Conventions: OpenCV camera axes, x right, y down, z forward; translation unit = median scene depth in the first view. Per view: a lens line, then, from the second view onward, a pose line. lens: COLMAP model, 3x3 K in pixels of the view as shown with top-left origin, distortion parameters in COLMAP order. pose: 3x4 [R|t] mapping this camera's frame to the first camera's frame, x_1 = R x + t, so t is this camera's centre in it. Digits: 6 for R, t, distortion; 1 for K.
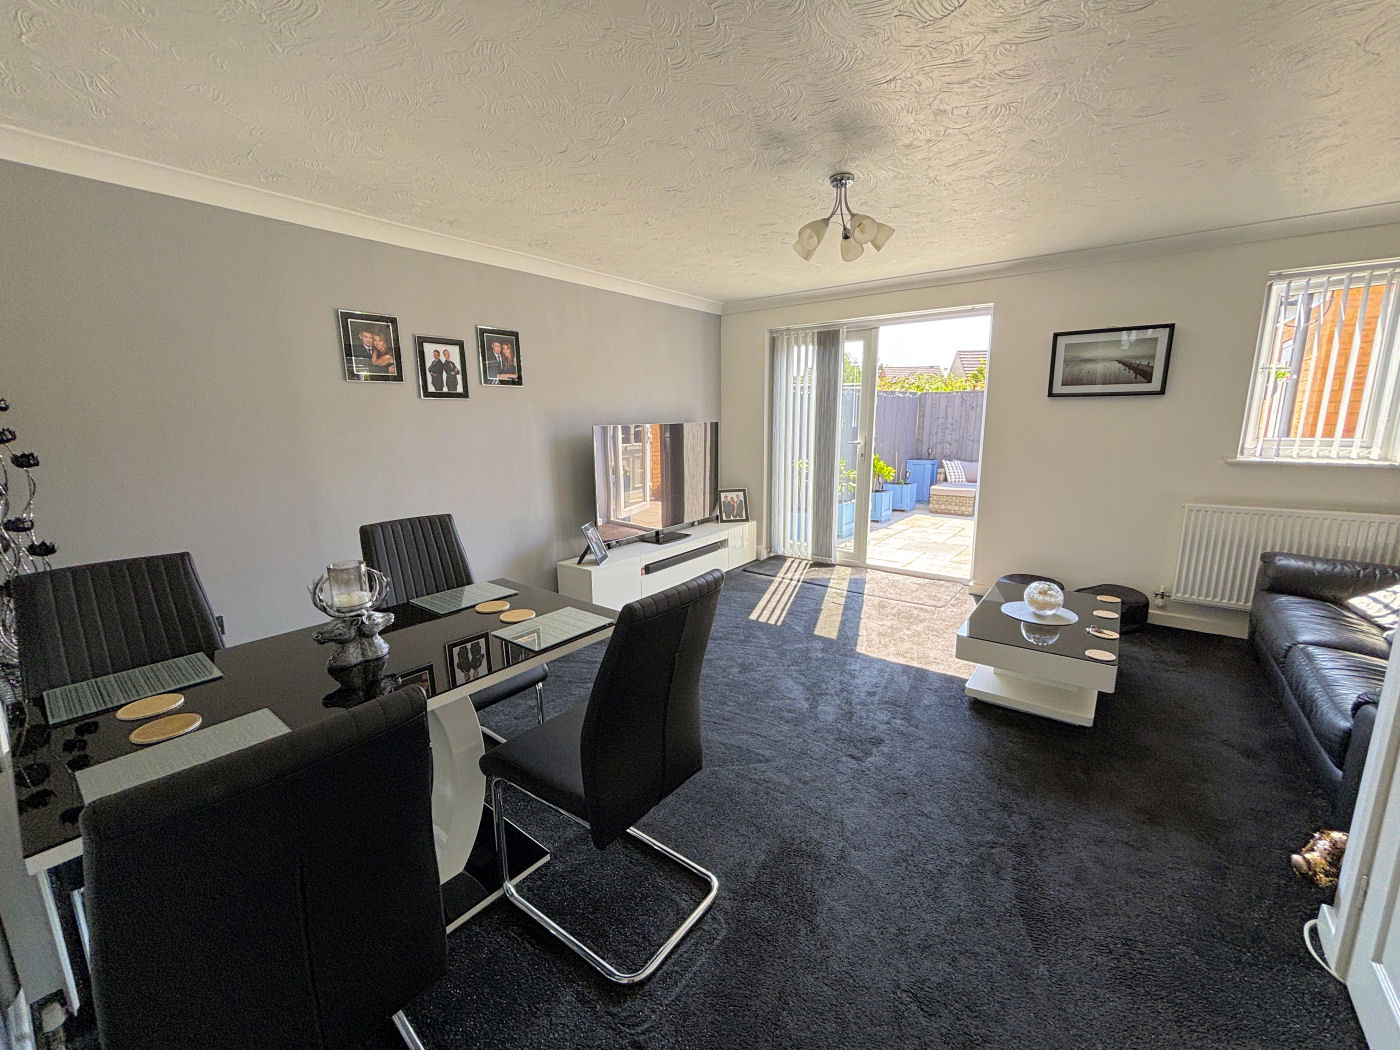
lens RADIAL K [[562.4, 0, 701.1], [0, 562.4, 521.4], [0, 0, 1]] dist [0.000888, -0.000650]
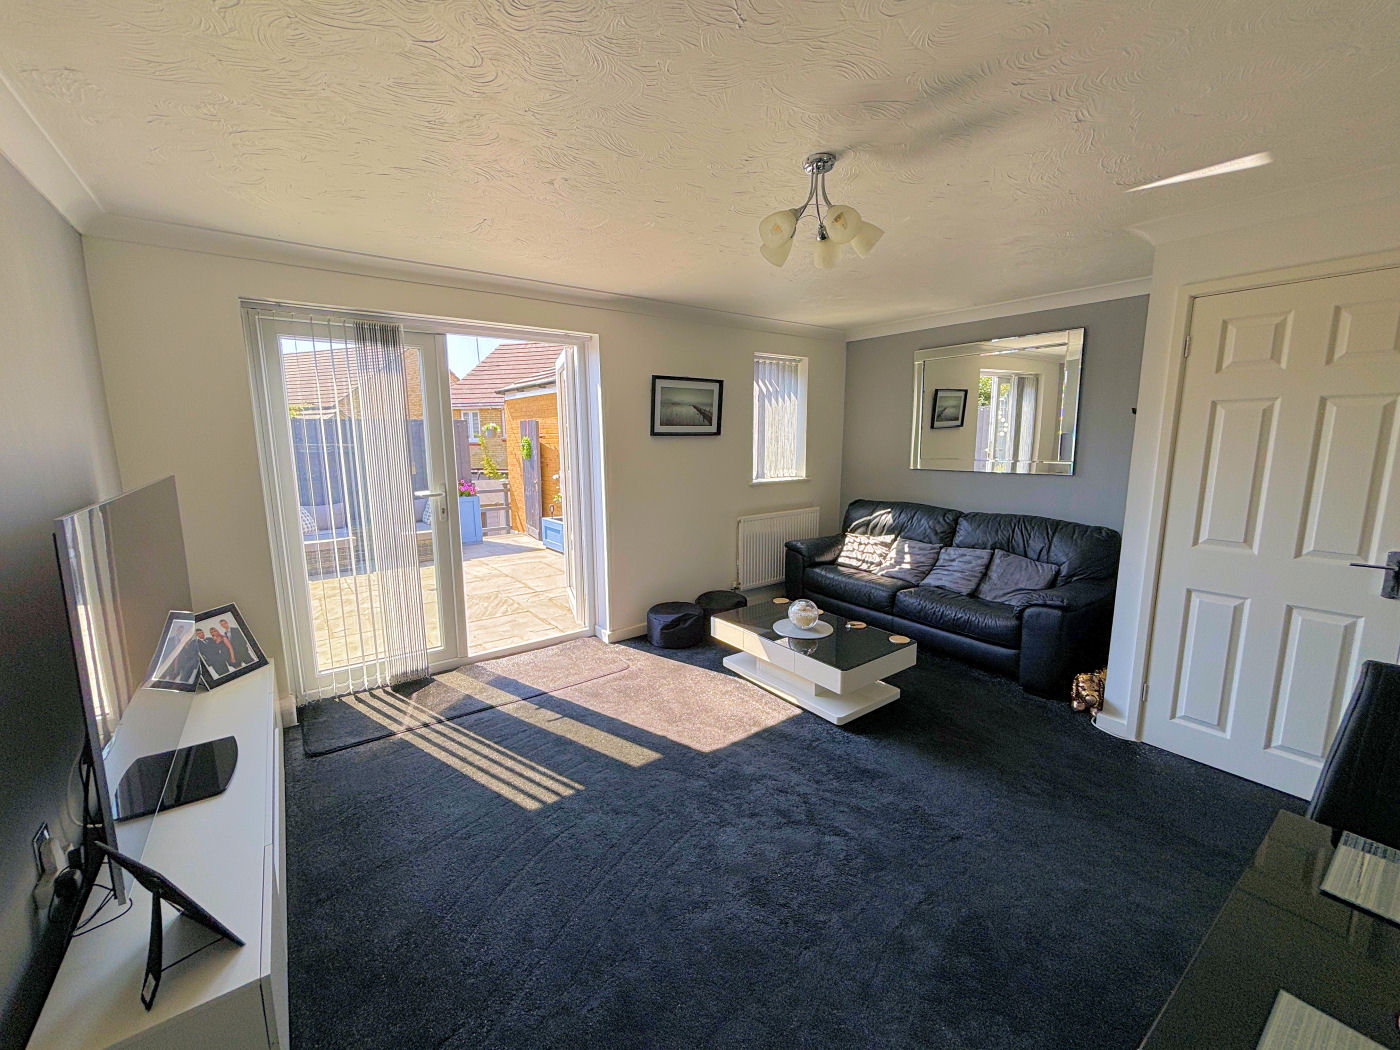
lens RADIAL K [[562.4, 0, 699.3], [0, 562.4, 522.4], [0, 0, 1]] dist [0.000888, -0.000650]
pose [[0.279942, -0.136767, 0.950225, -0.376921], [0.182743, 0.979294, 0.087113, -0.136506], [-0.942463, 0.149261, 0.299139, 0.623324]]
